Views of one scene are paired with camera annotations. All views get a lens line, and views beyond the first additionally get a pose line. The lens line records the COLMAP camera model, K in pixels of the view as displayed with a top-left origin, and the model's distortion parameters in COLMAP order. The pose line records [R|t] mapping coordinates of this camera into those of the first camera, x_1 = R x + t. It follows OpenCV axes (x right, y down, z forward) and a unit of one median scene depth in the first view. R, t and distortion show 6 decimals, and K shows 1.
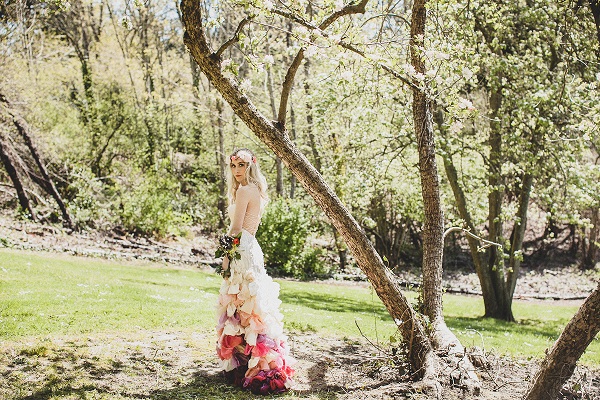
lens RADIAL K [[867.0, 0, 300.8], [0, 867.0, 195.2], [0, 0, 1]] dist [0.021905, 0.000000]
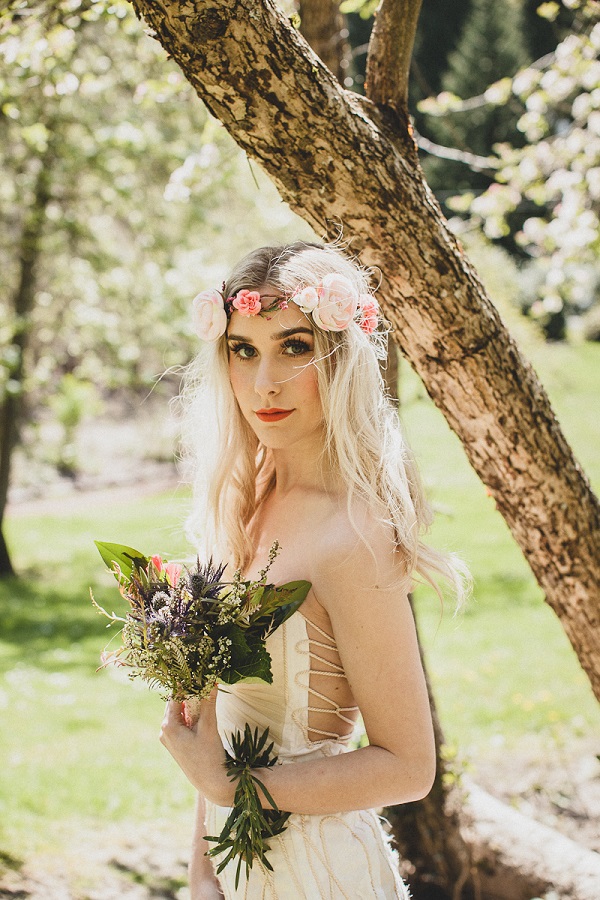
lens RADIAL K [[1300.4, 0, 297.9], [0, 1300.4, 446.7], [0, 0, 1]] dist [0.021905, 0.000000]
pose [[0.811748, -0.062492, 0.580655, -0.054287], [0.002043, 0.994556, 0.104183, -0.010838], [-0.584005, -0.083384, 0.807456, 0.206462]]
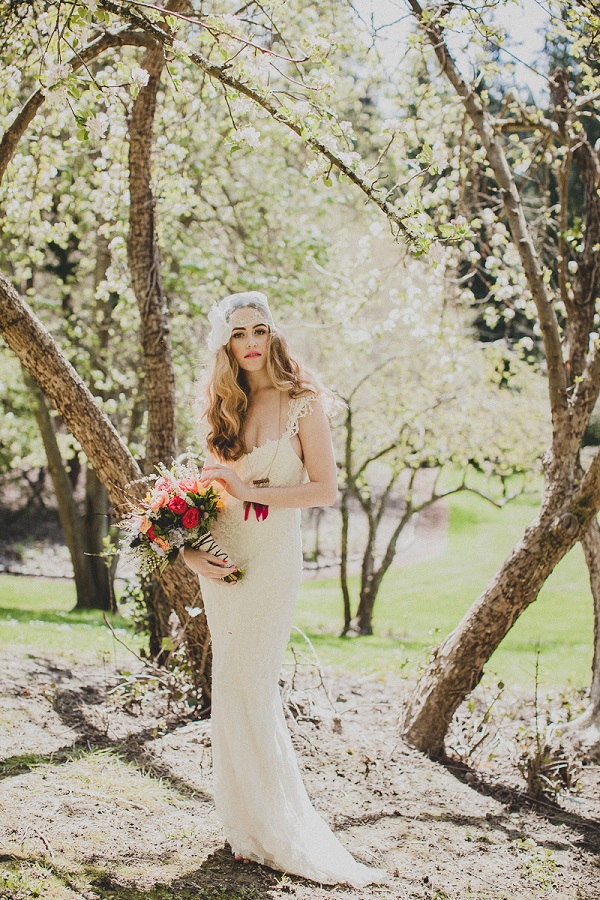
lens RADIAL K [[1300.4, 0, 308.0], [0, 1300.4, 451.9], [0, 0, 1]] dist [0.021905, 0.000000]
pose [[0.892947, 0.022940, 0.449576, -0.052116], [-0.030751, 0.999476, 0.010079, 0.008284], [-0.449109, -0.022825, 0.893185, 0.056430]]
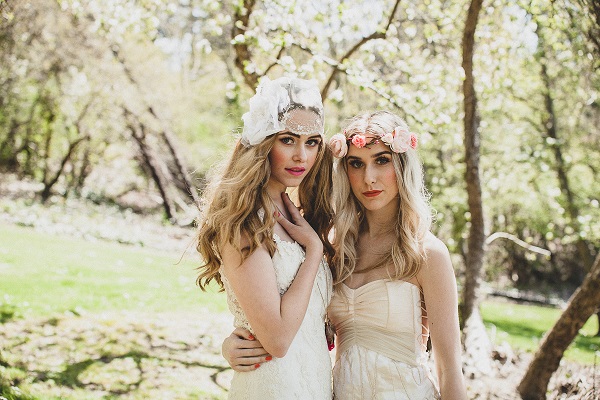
lens RADIAL K [[867.0, 0, 299.7], [0, 867.0, 224.1], [0, 0, 1]] dist [0.021905, 0.000000]
pose [[0.982812, 0.027586, -0.182537, 0.044430], [-0.024479, 0.999515, 0.019255, 0.003349], [0.182980, -0.014456, 0.983010, -0.034670]]
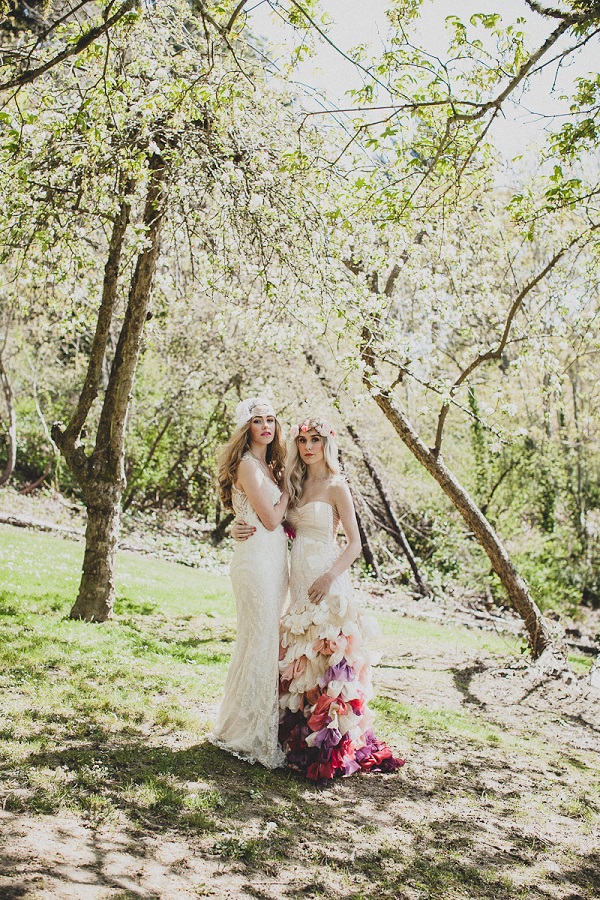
lens RADIAL K [[1300.4, 0, 298.0], [0, 1300.4, 445.8], [0, 0, 1]] dist [0.021905, 0.000000]
pose [[0.911697, 0.016546, -0.410530, 0.142023], [-0.060022, 0.993833, -0.093239, 0.024018], [0.406455, 0.109647, 0.907068, -0.185063]]
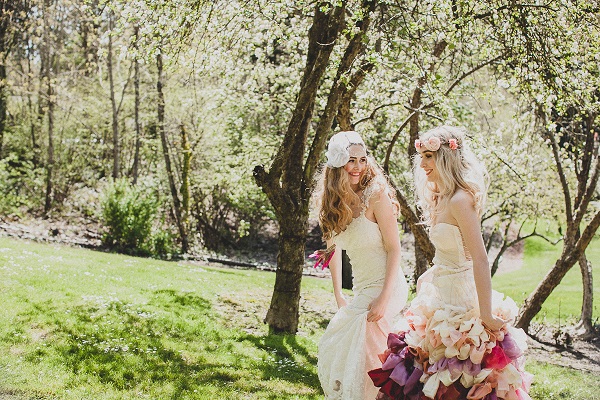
lens RADIAL K [[867.0, 0, 300.0], [0, 867.0, 200.7], [0, 0, 1]] dist [0.021905, 0.000000]
pose [[0.947720, 0.034739, 0.317205, -0.190395], [-0.043724, 0.998818, 0.021248, -0.012410], [-0.316092, -0.034006, 0.948119, -0.148451]]
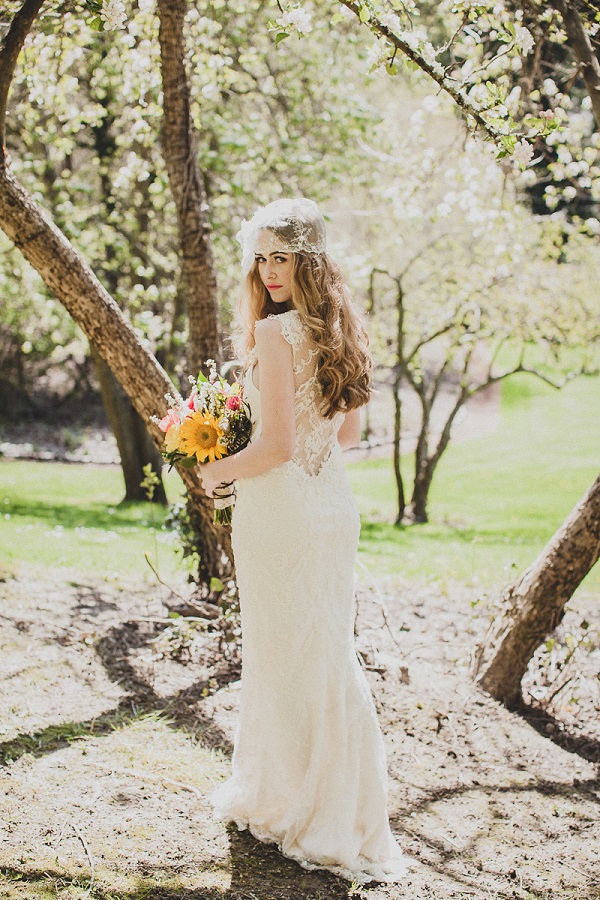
lens RADIAL K [[1300.4, 0, 307.4], [0, 1300.4, 452.8], [0, 0, 1]] dist [0.021905, 0.000000]
pose [[0.908932, -0.037705, 0.415236, -0.043491], [-0.009376, 0.993802, 0.110765, 0.000721], [-0.416839, -0.104571, 0.902945, 0.077935]]
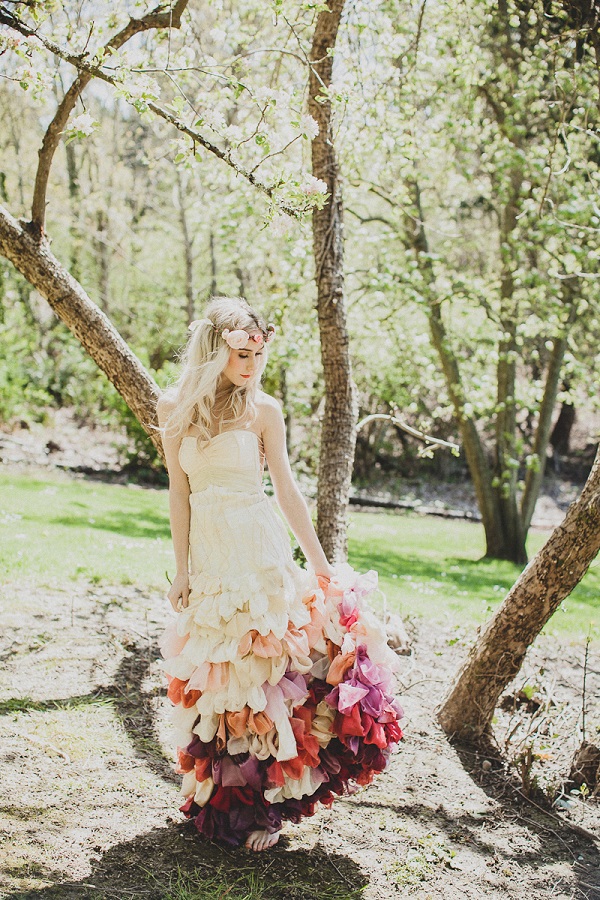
lens RADIAL K [[1300.4, 0, 307.6], [0, 1300.4, 451.5], [0, 0, 1]] dist [0.021905, 0.000000]
pose [[0.999088, 0.019410, 0.038020, 0.032938], [-0.021857, 0.997643, 0.065037, 0.001650], [-0.036668, -0.065809, 0.997158, 0.036366]]
